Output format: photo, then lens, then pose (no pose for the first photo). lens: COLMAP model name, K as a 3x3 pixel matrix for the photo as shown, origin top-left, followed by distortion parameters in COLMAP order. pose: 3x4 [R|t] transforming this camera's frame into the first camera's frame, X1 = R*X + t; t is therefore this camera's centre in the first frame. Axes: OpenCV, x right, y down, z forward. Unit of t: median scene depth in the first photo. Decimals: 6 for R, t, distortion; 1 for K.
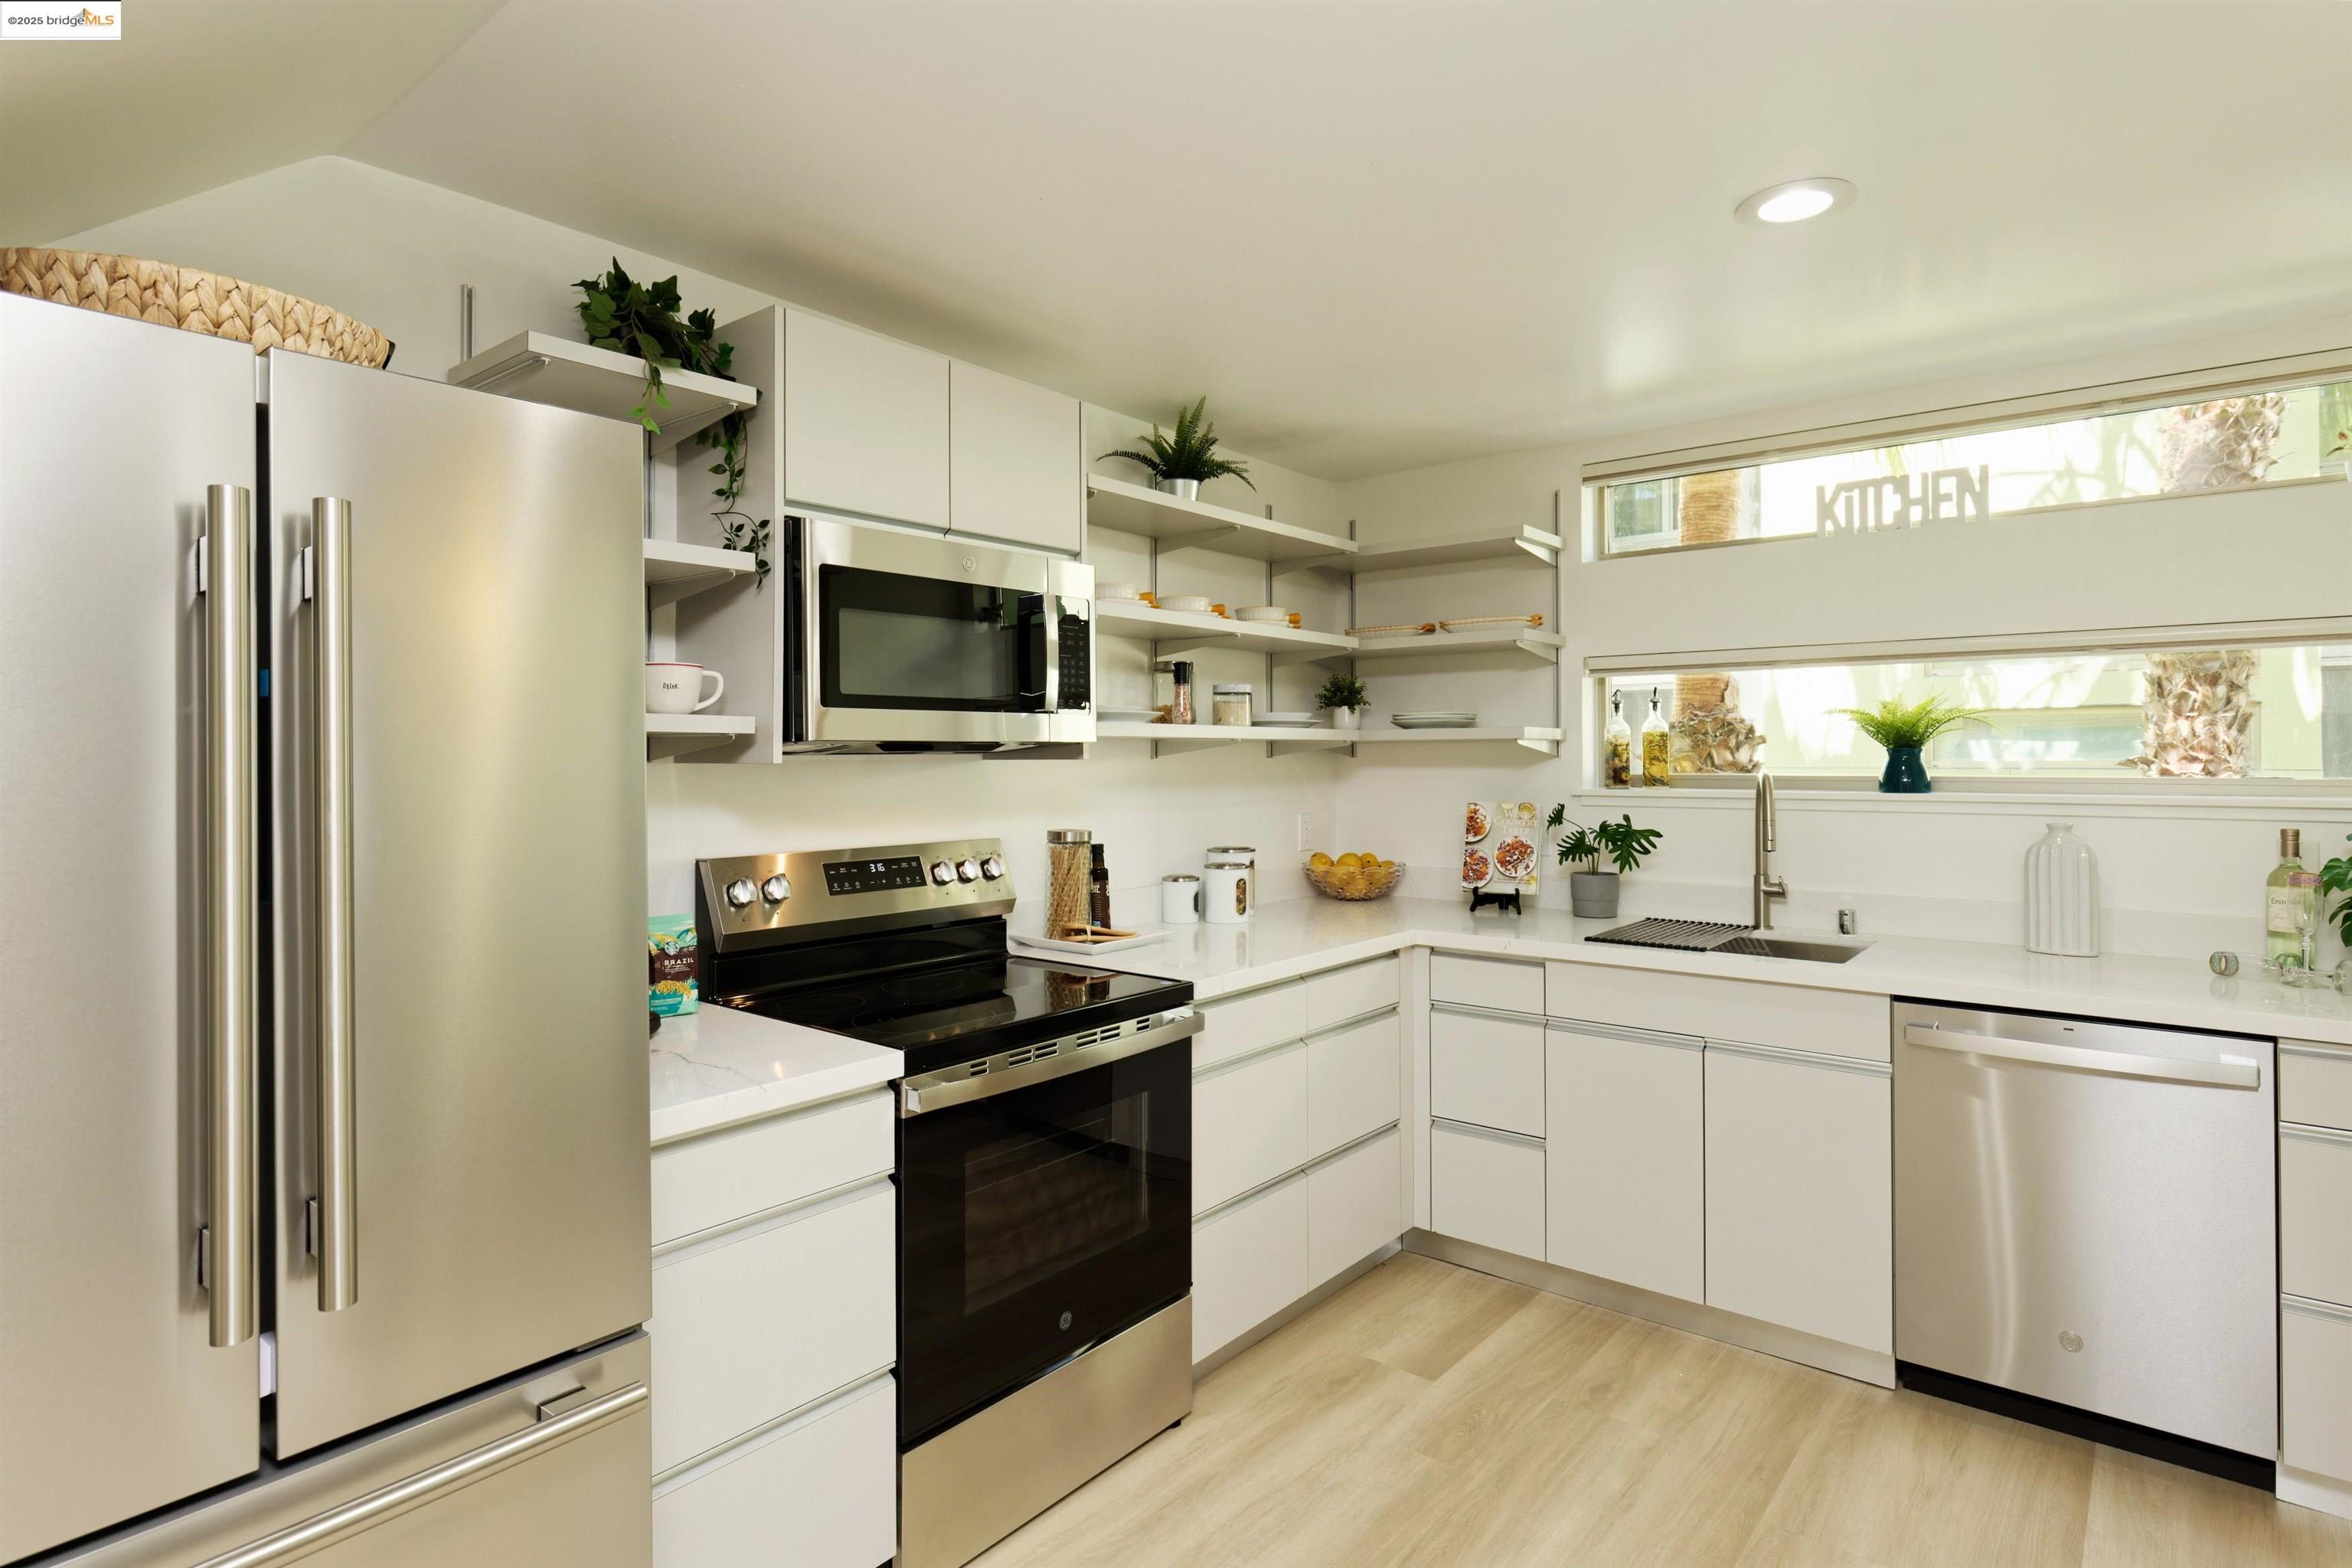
lens RADIAL K [[1221.6, 0, 1190.9], [0, 1221.6, 748.2], [0, 0, 1]] dist [0.004642, 0.000565]
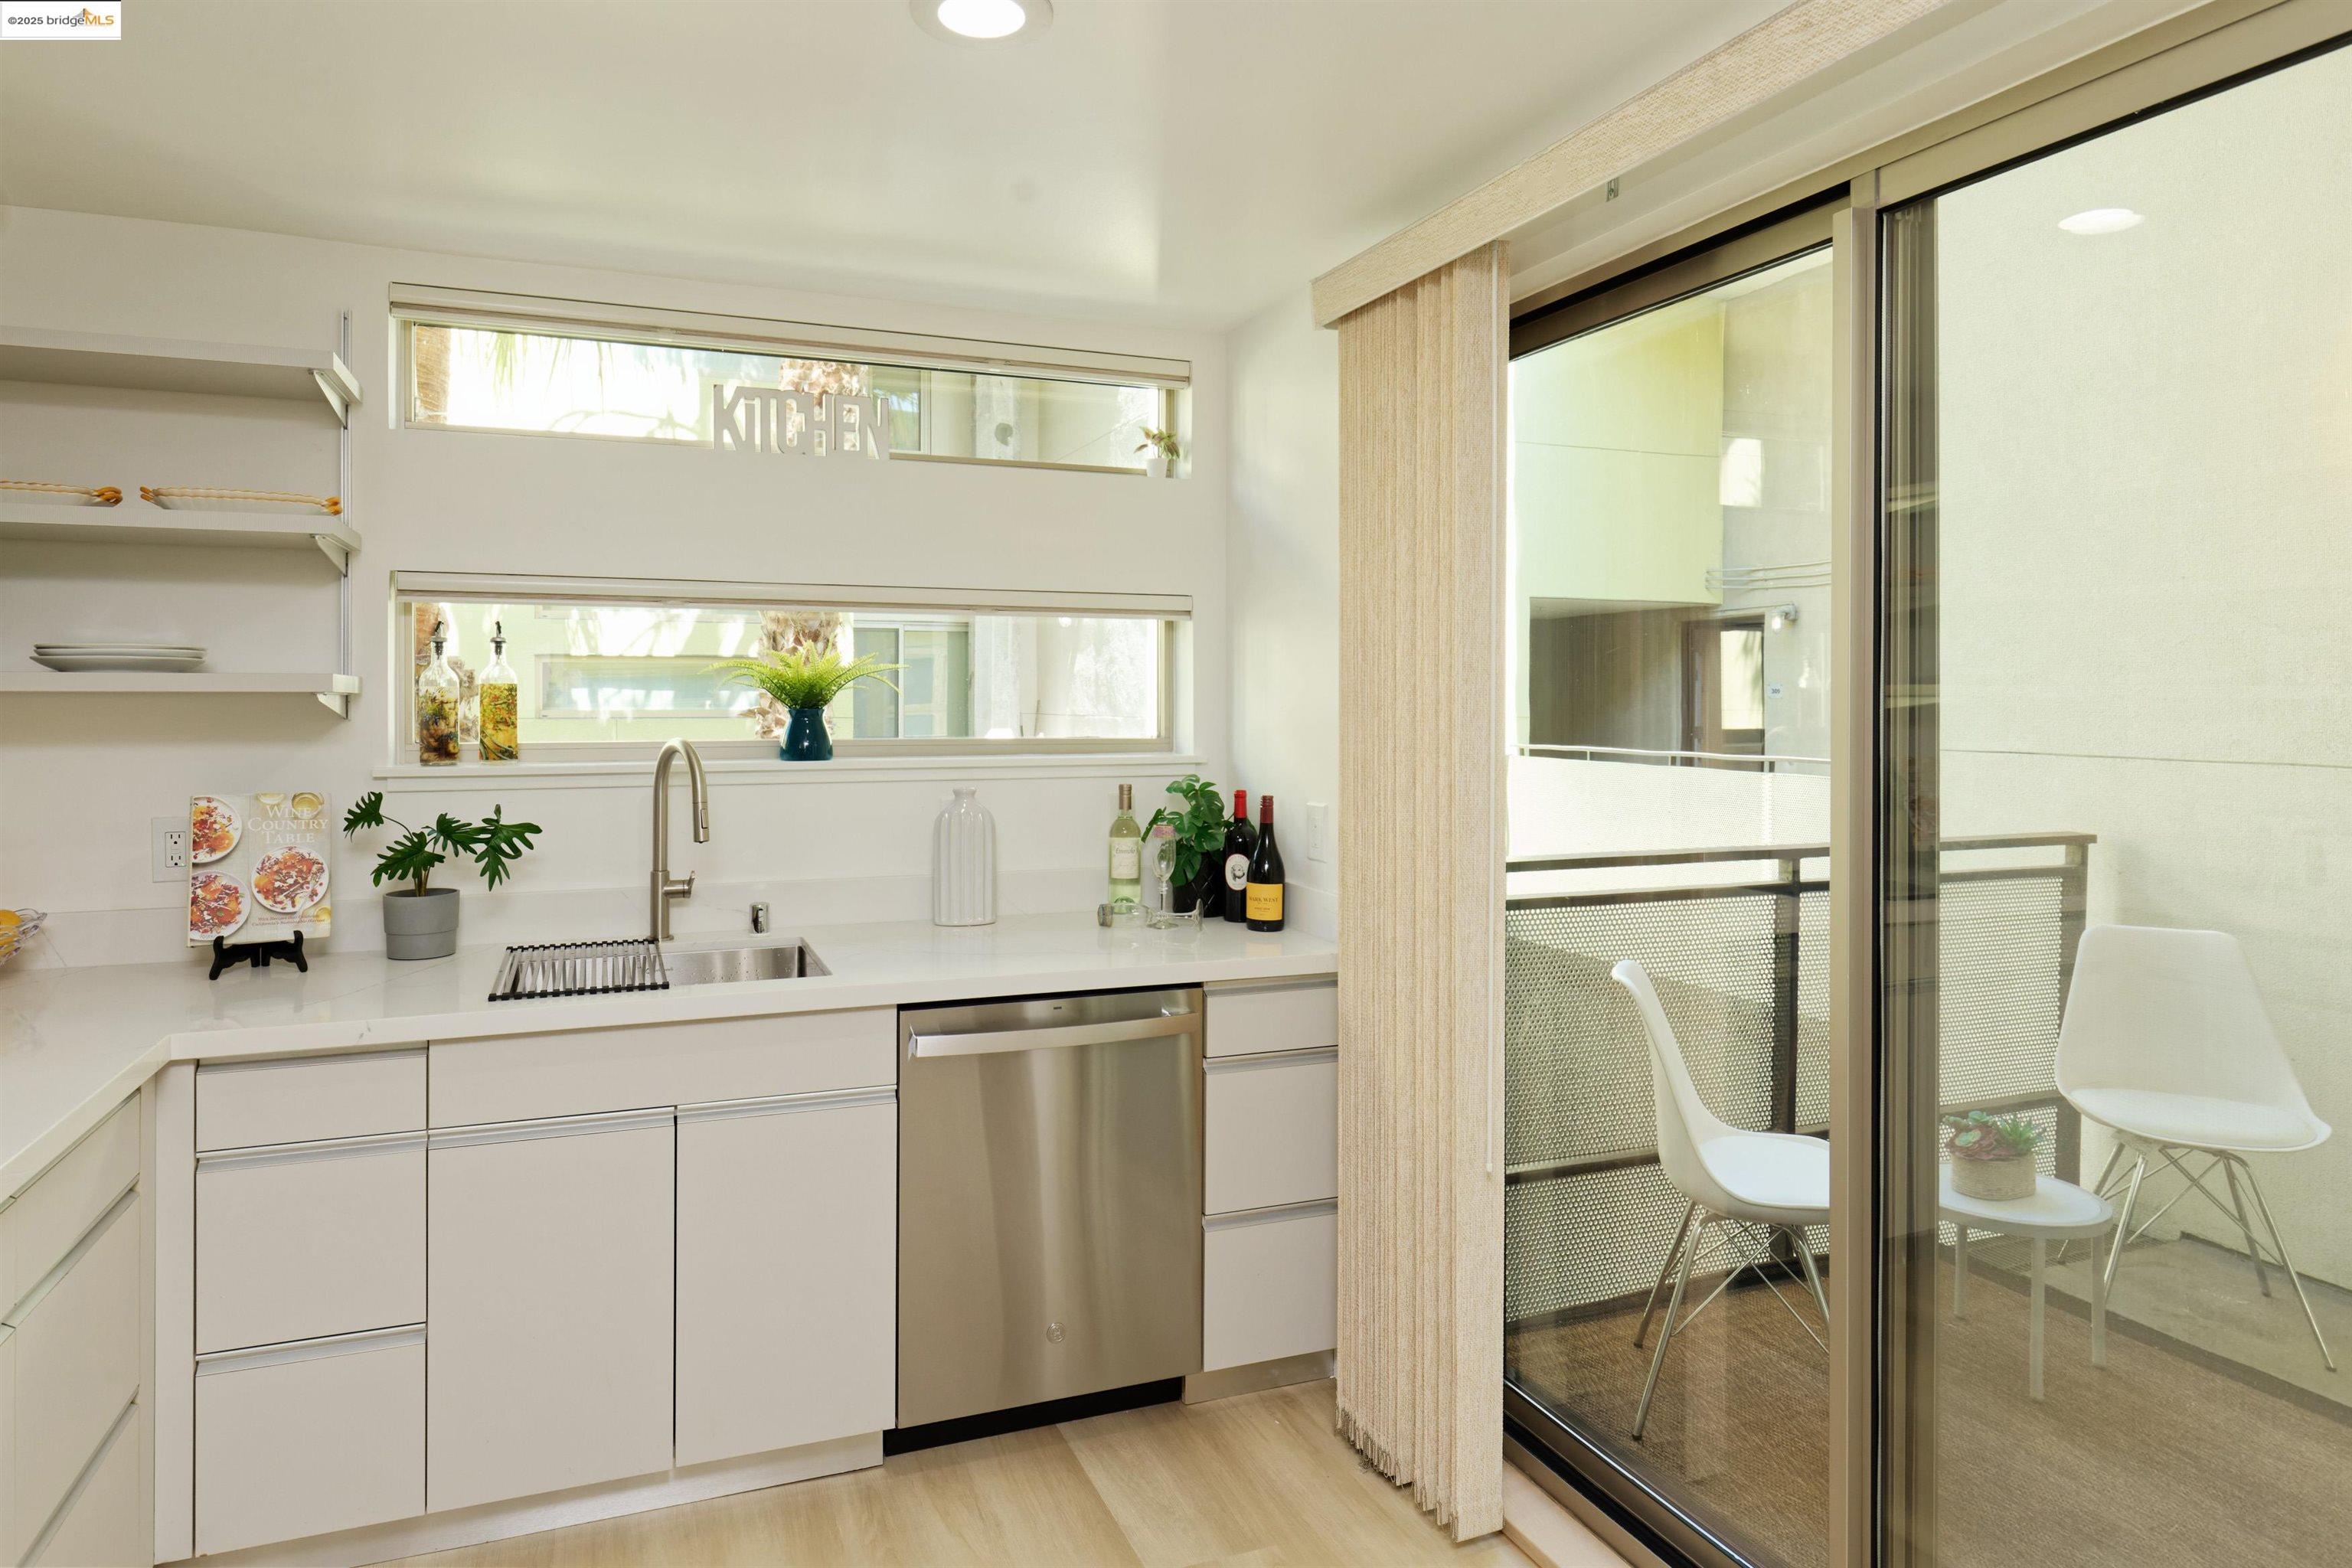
lens RADIAL K [[1348.6, 0, 1108.8], [0, 1348.6, 705.3], [0, 0, 1]] dist [-0.001359, -0.001678]
pose [[0.516028, -0.000358, 0.856572, -0.112818], [-0.009667, 0.999934, 0.006242, -0.009343], [-0.856517, -0.011502, 0.515990, 0.295180]]
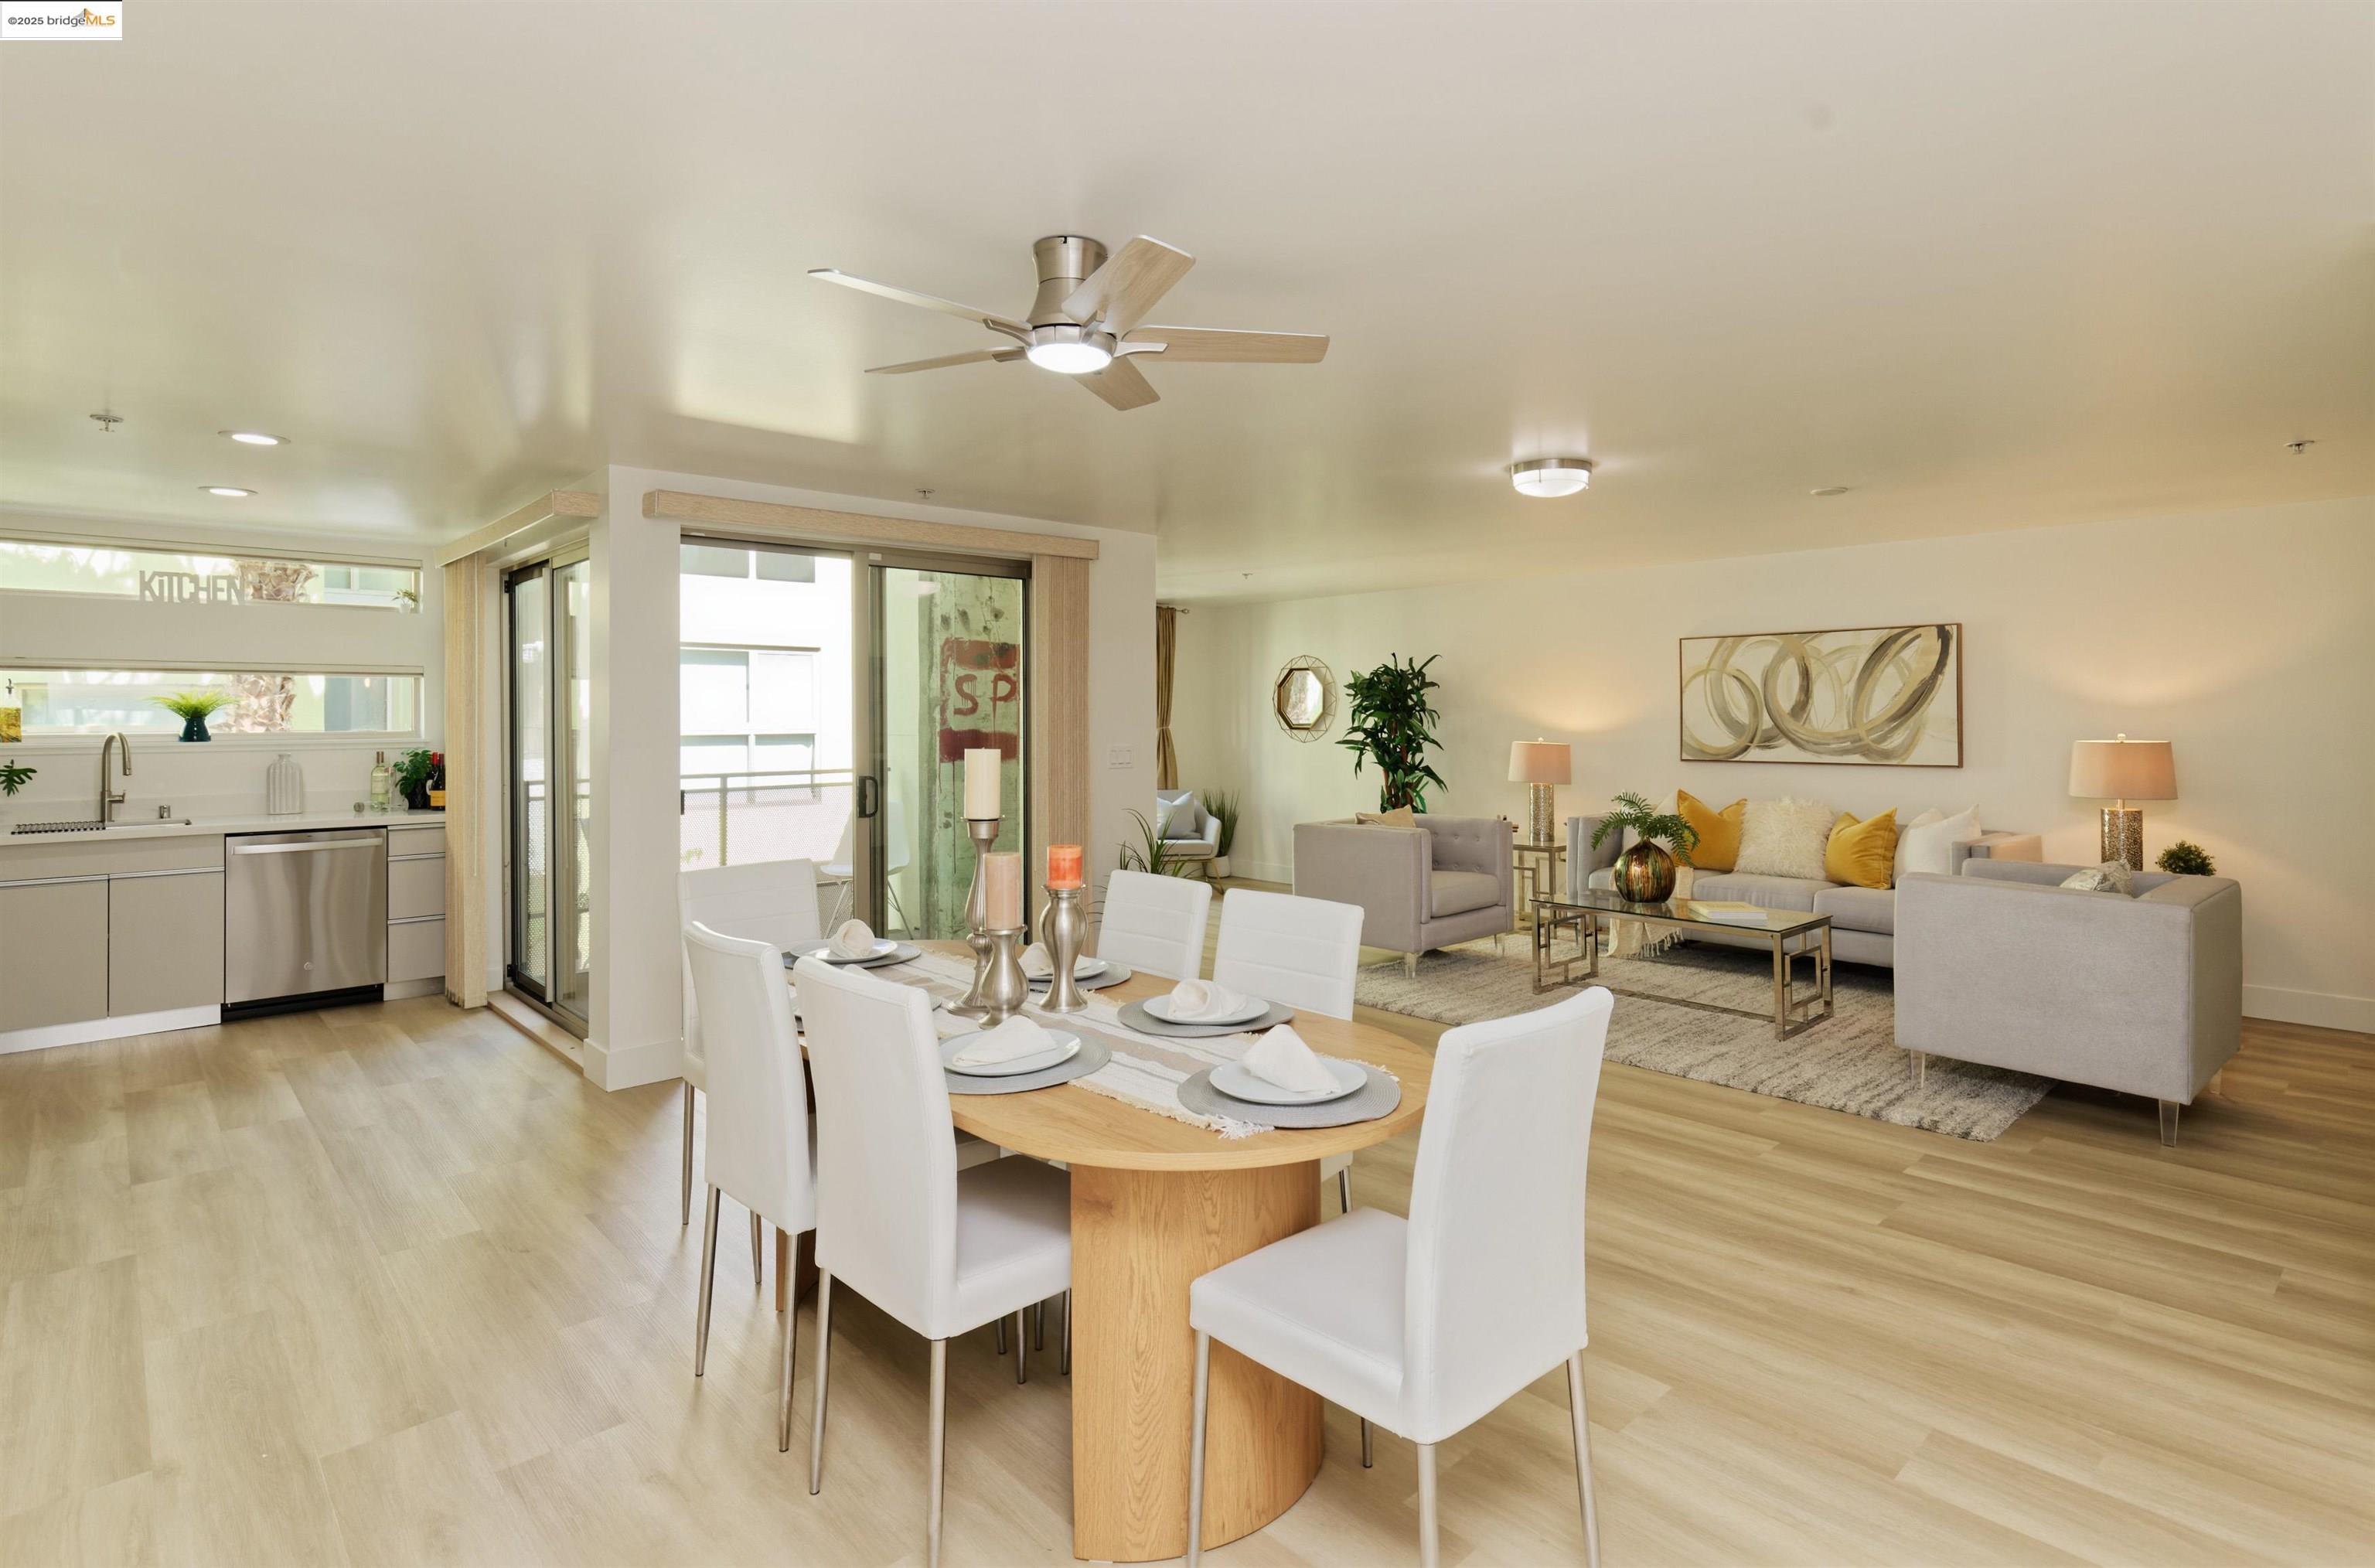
lens RADIAL K [[1159.2, 0, 1227.8], [0, 1159.2, 707.1], [0, 0, 1]] dist [-0.001359, -0.001762]
pose [[0.123109, 0.008744, 0.992355, -0.904866], [-0.002509, 0.999961, -0.008500, -0.005640], [-0.992390, -0.001443, 0.123126, -0.731432]]
